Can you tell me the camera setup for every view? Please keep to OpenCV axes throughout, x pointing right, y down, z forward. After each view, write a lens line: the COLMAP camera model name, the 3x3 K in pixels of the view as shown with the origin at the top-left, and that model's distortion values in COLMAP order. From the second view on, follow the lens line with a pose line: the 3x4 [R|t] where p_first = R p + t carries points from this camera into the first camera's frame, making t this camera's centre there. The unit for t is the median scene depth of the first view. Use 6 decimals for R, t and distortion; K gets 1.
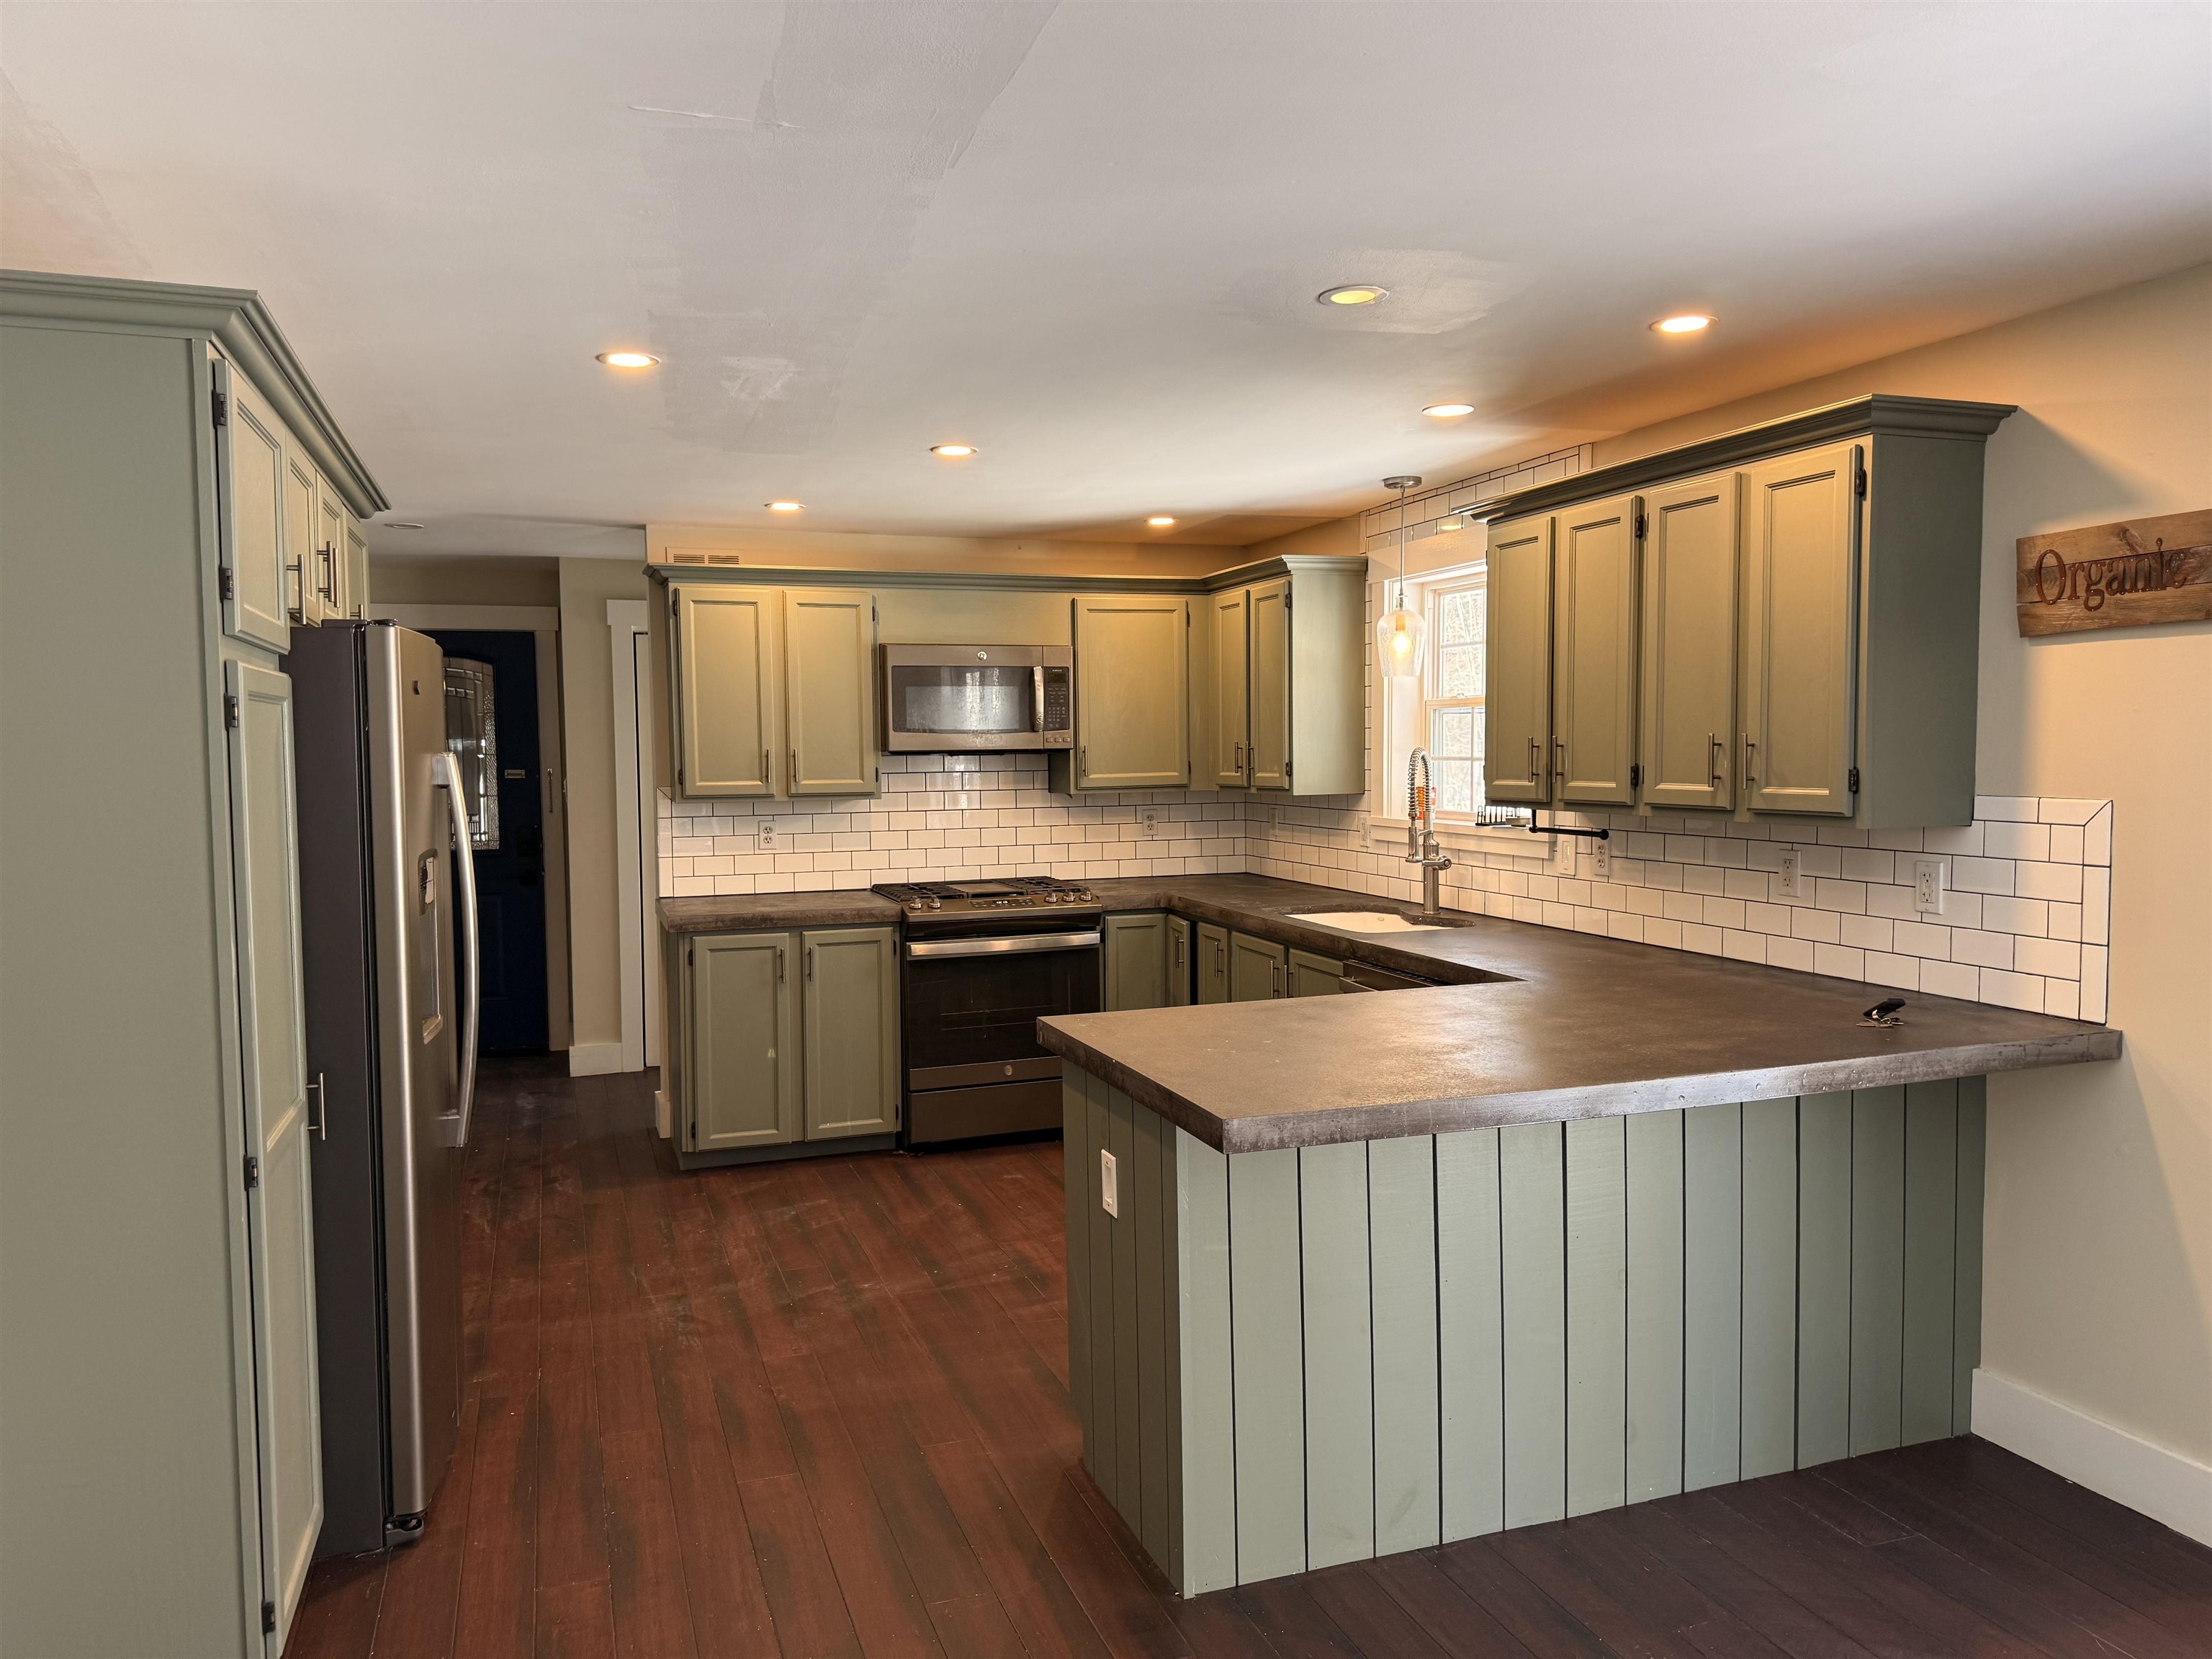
lens RADIAL K [[1535.9, 0, 1086.2], [0, 1535.9, 826.1], [0, 0, 1]] dist [0.083348, -0.123863]
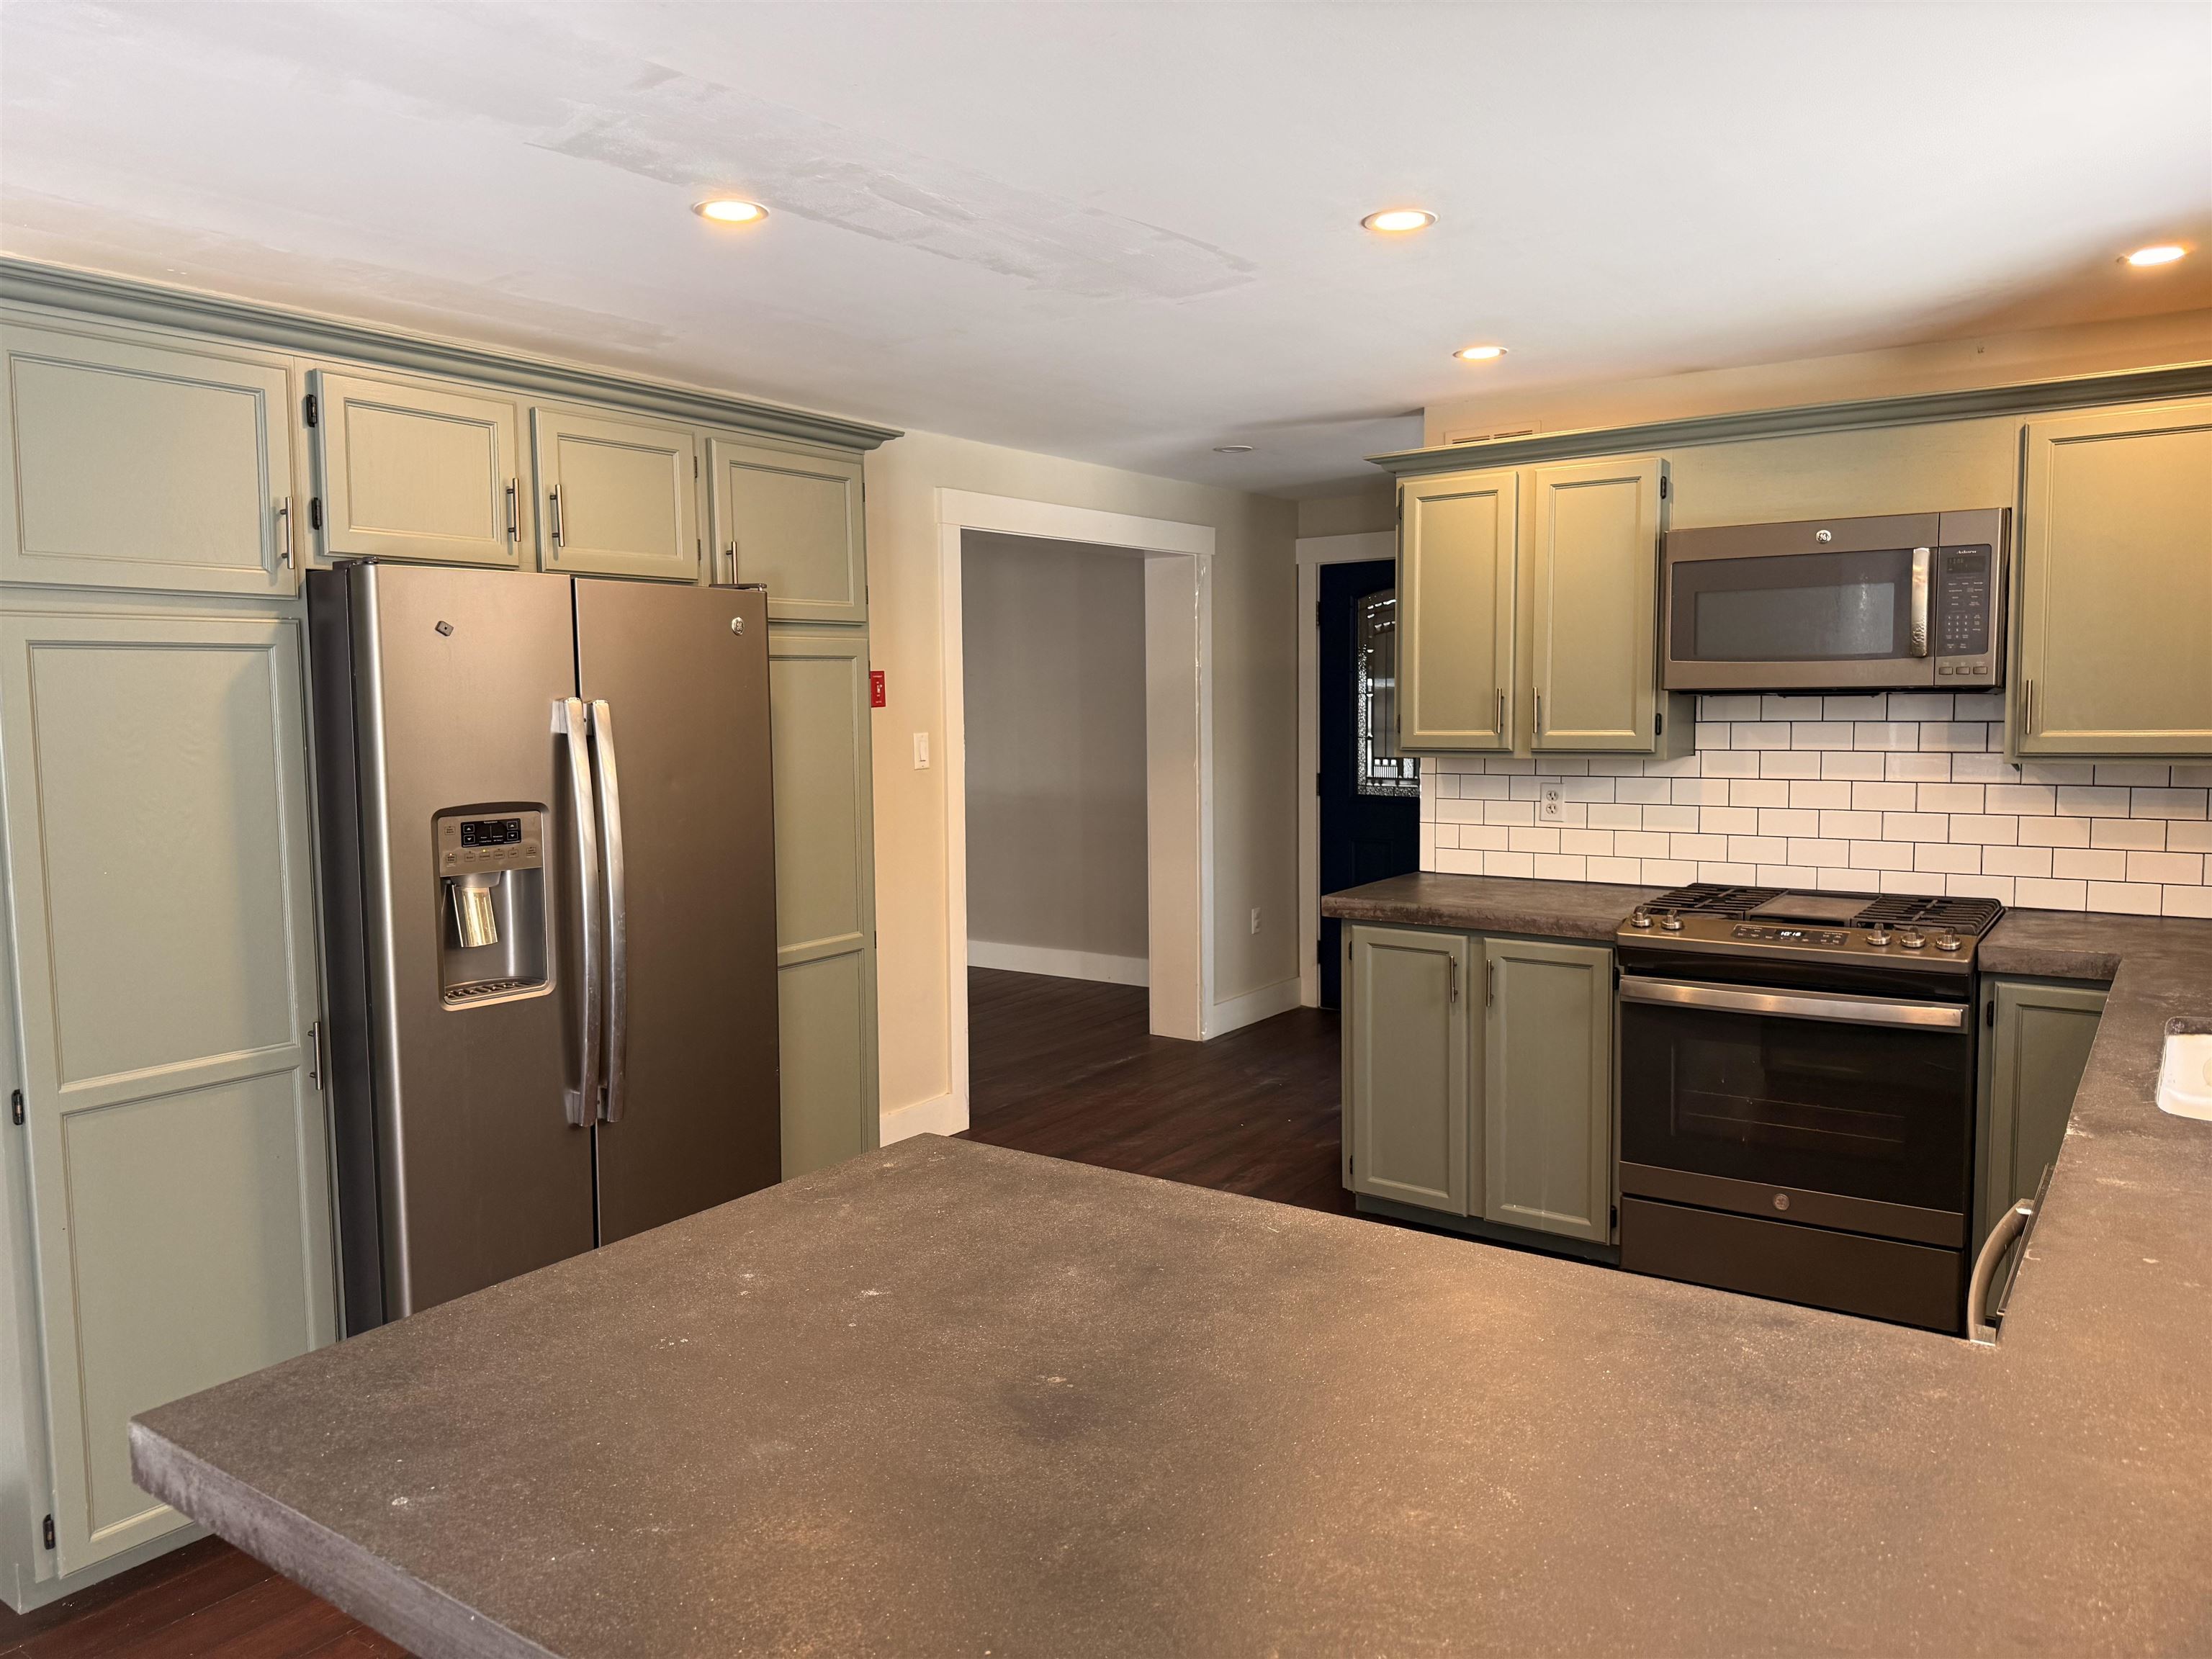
lens RADIAL K [[1535.9, 0, 1086.2], [0, 1535.9, 826.1], [0, 0, 1]] dist [0.083348, -0.123863]
pose [[0.575001, 0.074666, -0.814738, 0.282889], [-0.036158, 0.997173, 0.065866, -0.024576], [0.817353, -0.008413, 0.576076, 0.392881]]
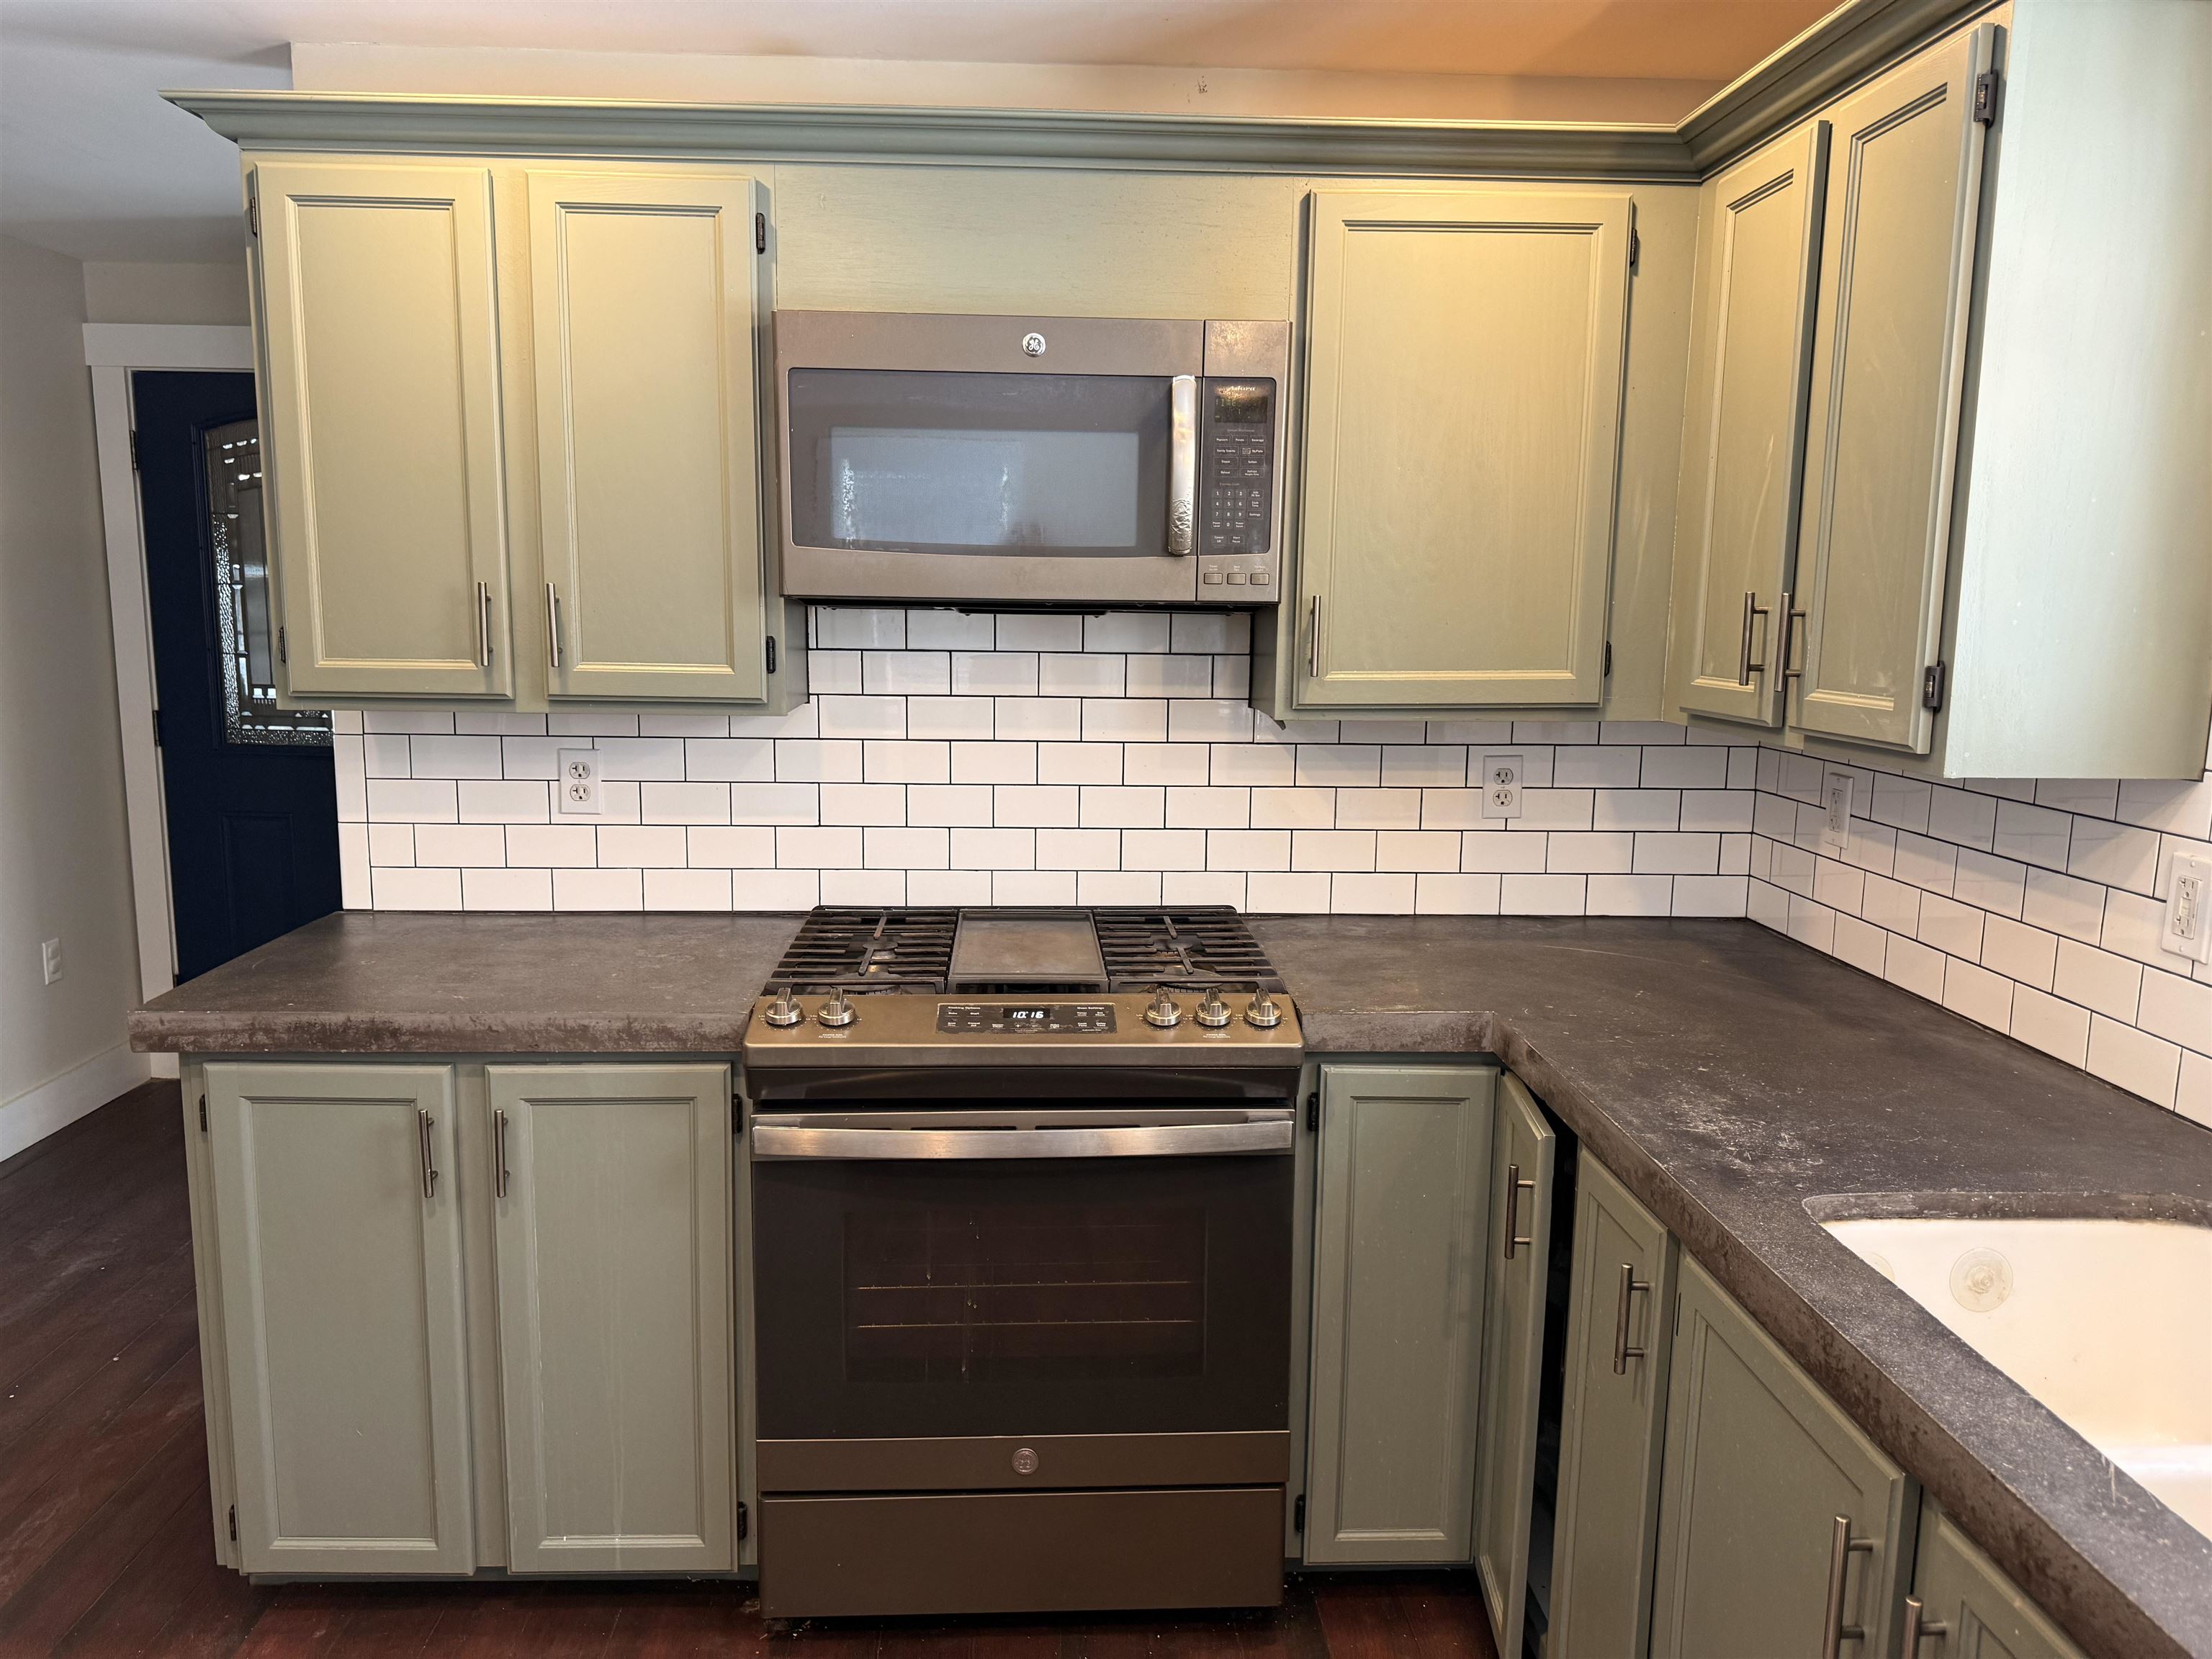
lens RADIAL K [[1535.9, 0, 1086.2], [0, 1535.9, 826.1], [0, 0, 1]] dist [0.083348, -0.123863]
pose [[0.956576, 0.067886, -0.283467, 0.059107], [-0.040461, 0.994011, 0.101514, -0.033162], [0.288661, -0.085637, 0.953594, 0.635972]]
